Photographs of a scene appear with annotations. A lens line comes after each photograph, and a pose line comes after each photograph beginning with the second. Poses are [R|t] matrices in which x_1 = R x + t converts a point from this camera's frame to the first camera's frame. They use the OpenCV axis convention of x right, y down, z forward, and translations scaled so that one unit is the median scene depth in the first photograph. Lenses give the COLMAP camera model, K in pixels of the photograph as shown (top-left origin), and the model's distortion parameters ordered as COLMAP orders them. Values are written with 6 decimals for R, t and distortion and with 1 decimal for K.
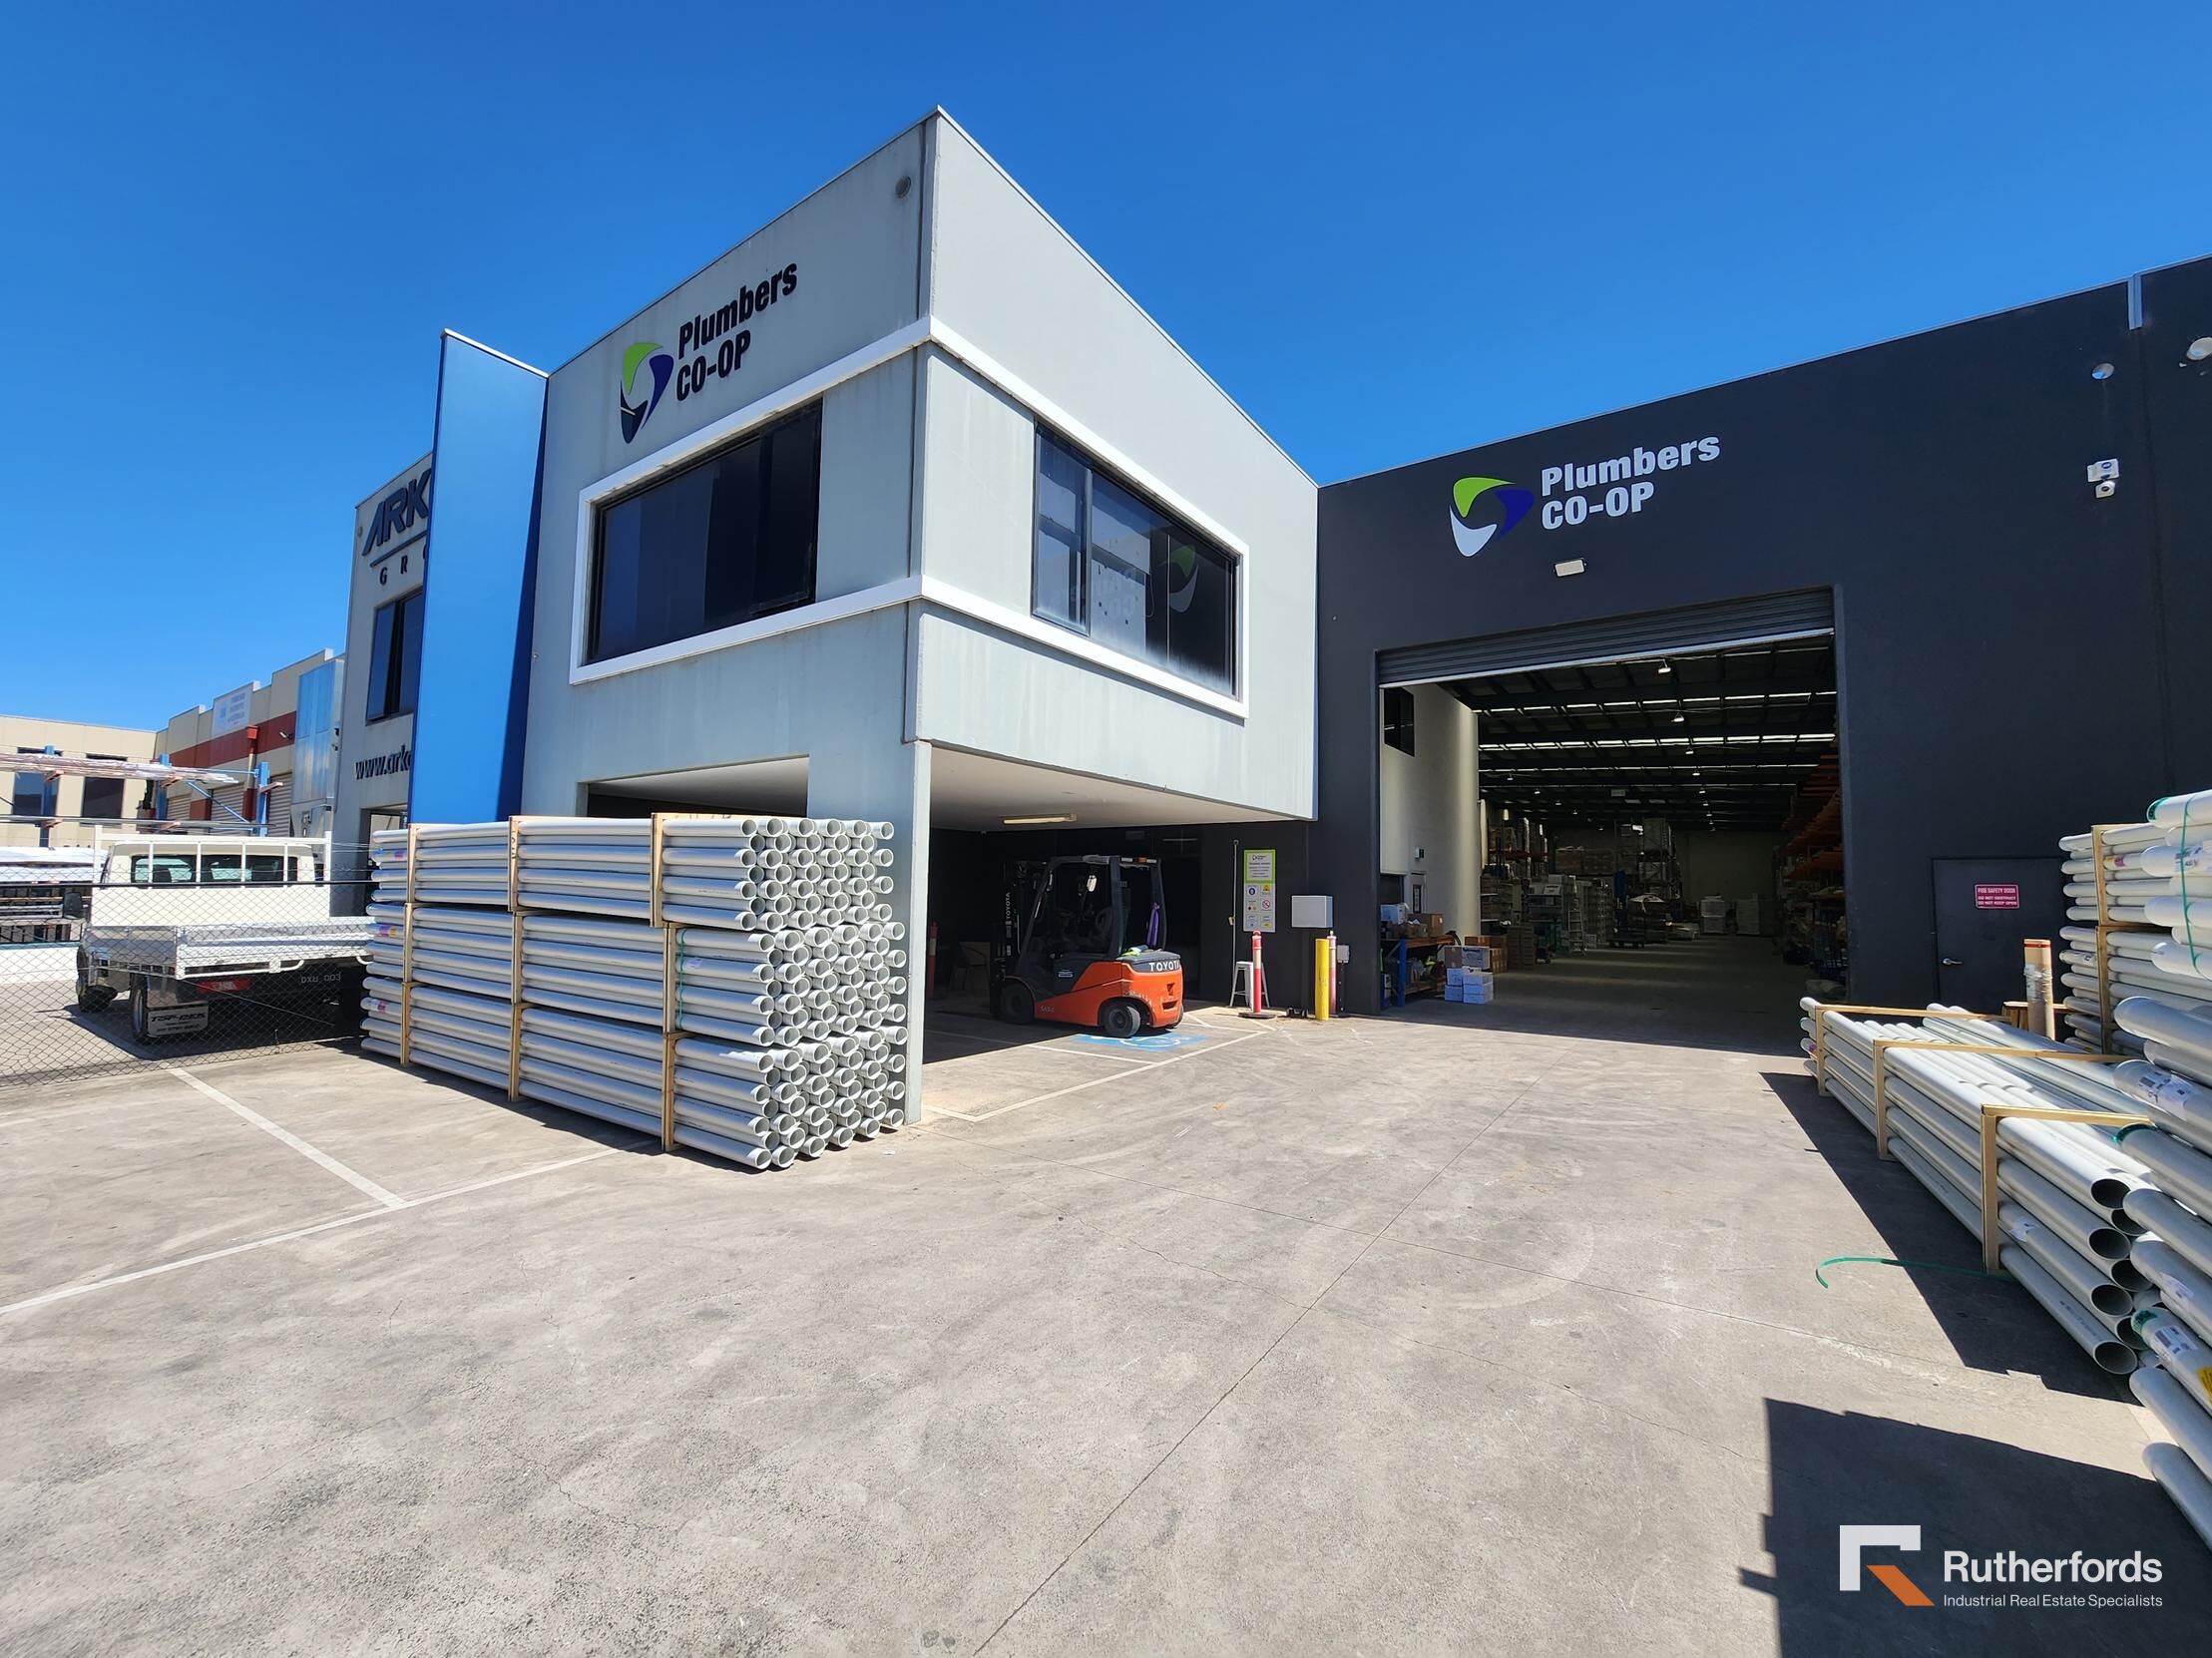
lens RADIAL K [[895.1, 0, 1106.0], [0, 895.1, 829.0], [0, 0, 1]] dist [-0.000200, -0.000233]
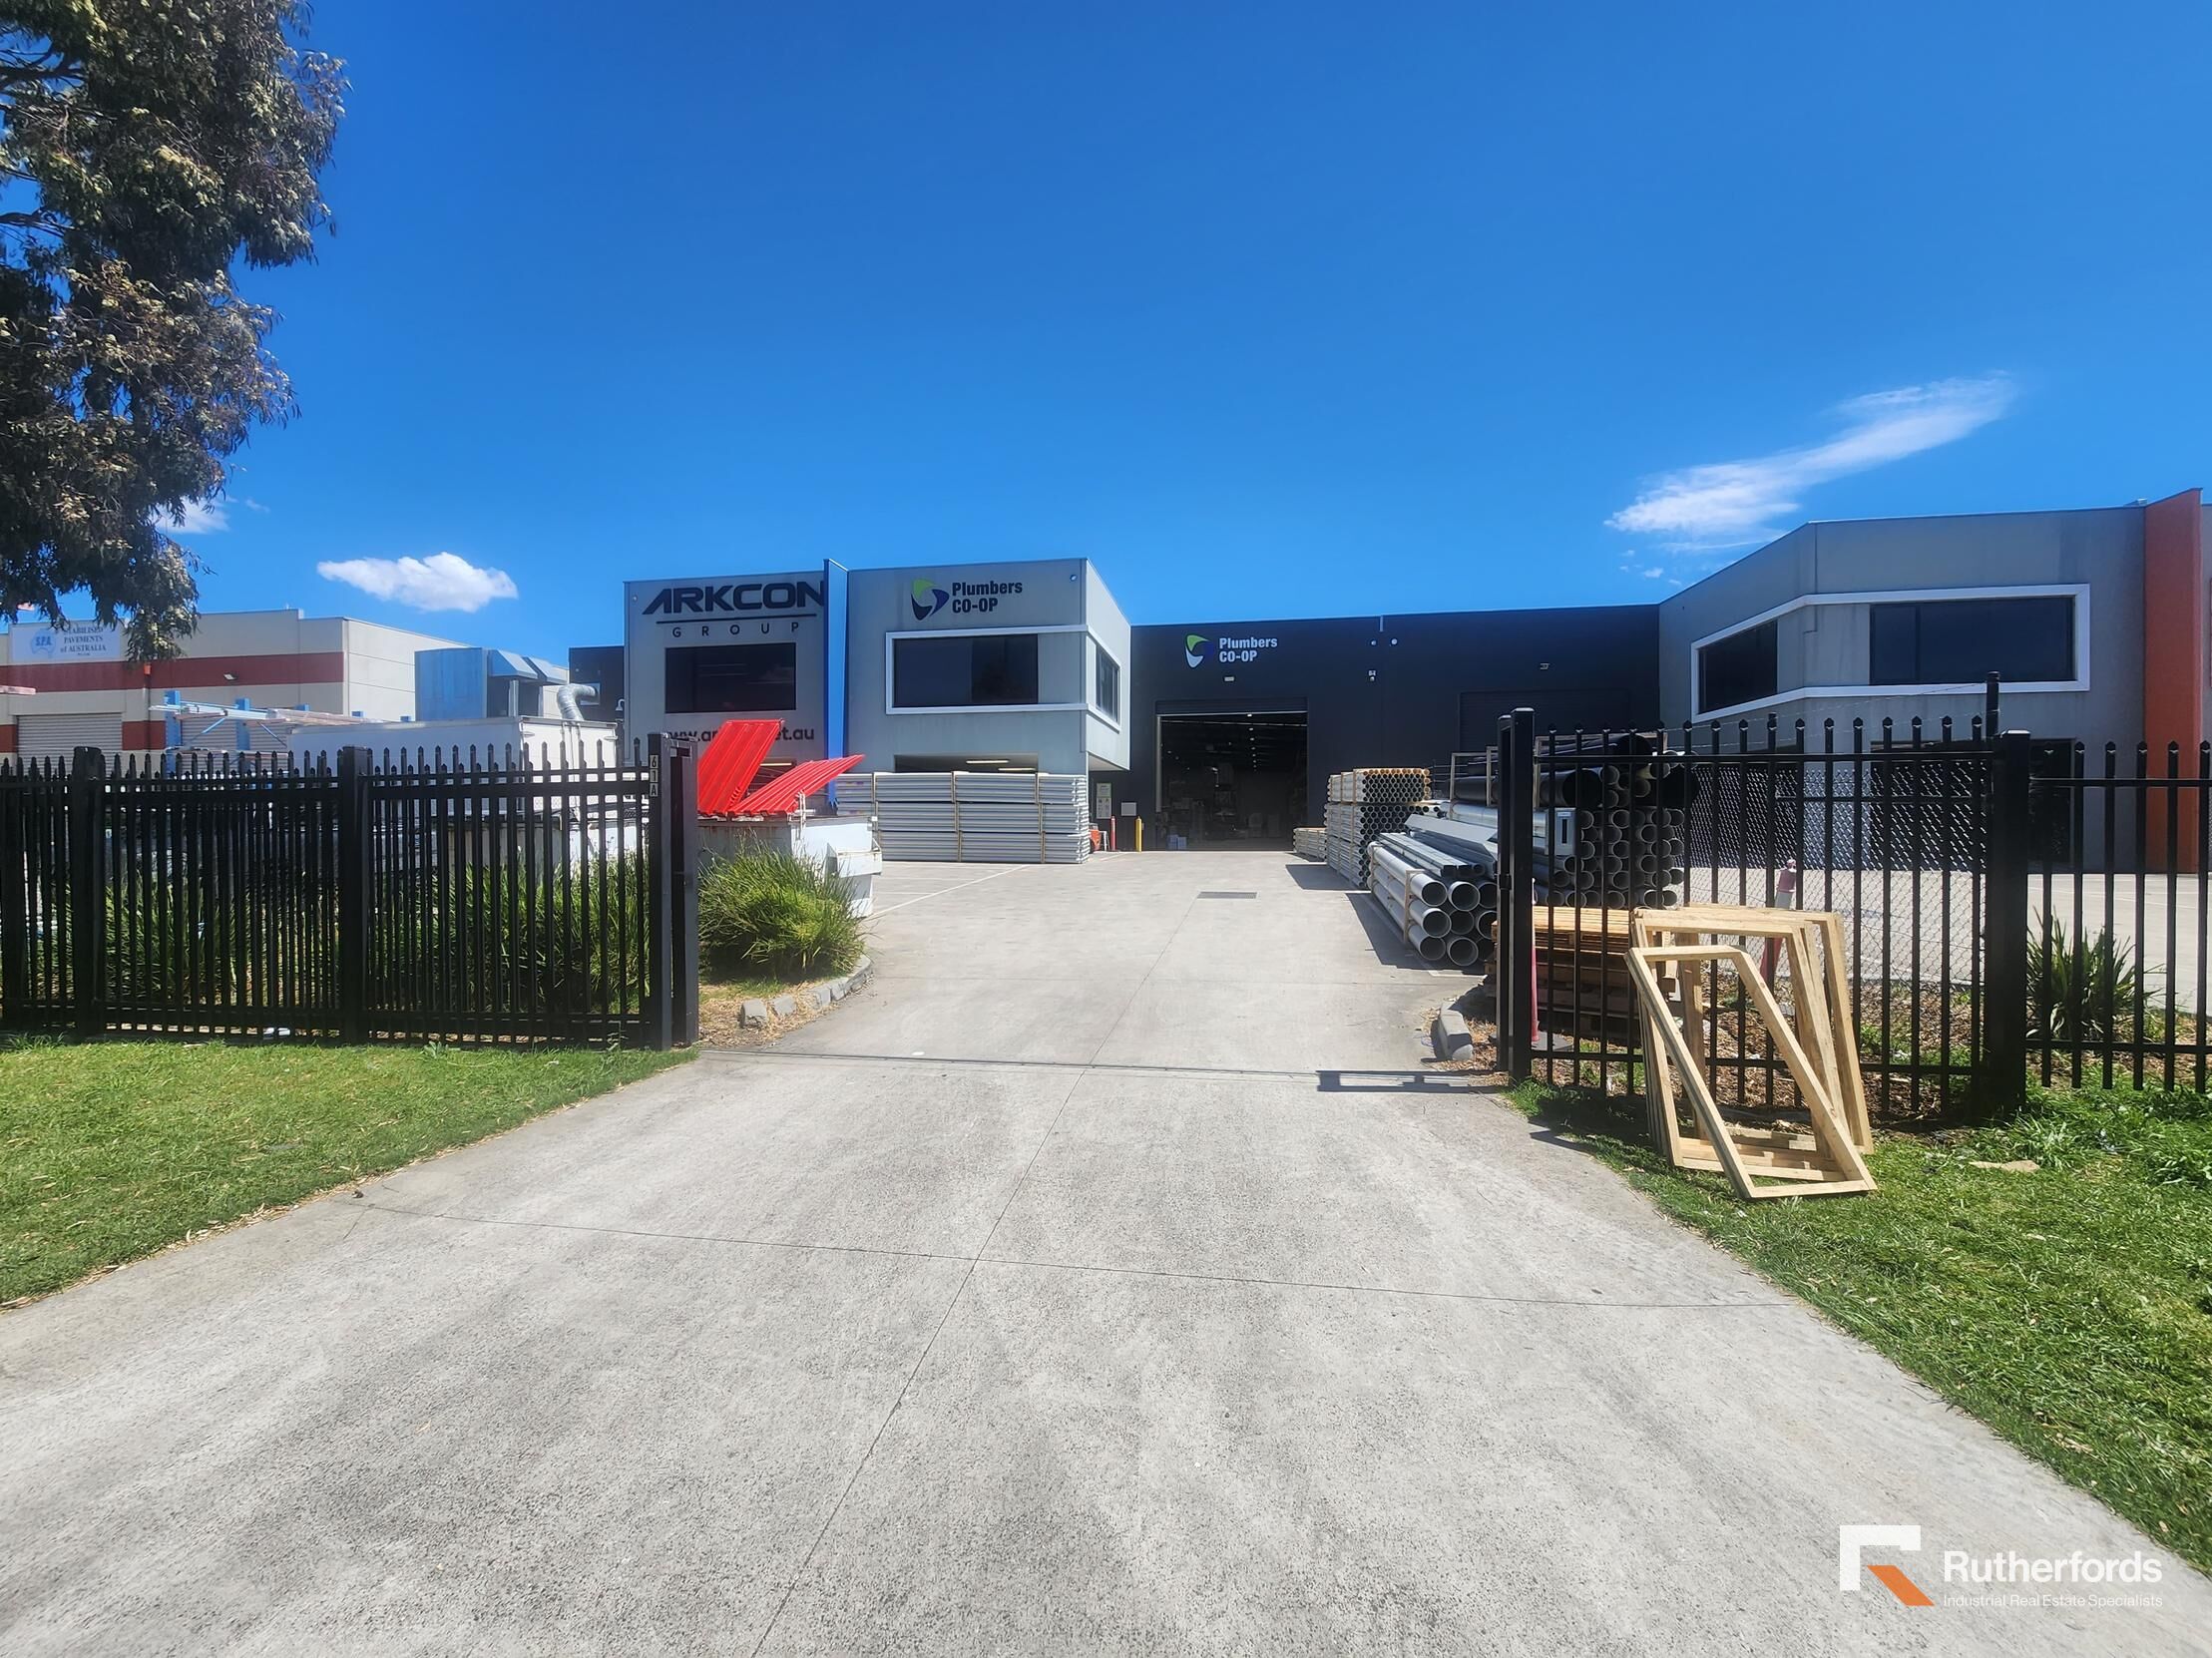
lens RADIAL K [[885.4, 0, 1088.1], [0, 885.4, 834.6], [0, 0, 1]] dist [0.025973, 0.000077]
pose [[0.912127, -0.017283, 0.409542, -1.222261], [-0.017655, 0.996527, 0.081375, -0.046757], [-0.409526, -0.081455, 0.908655, -1.622482]]
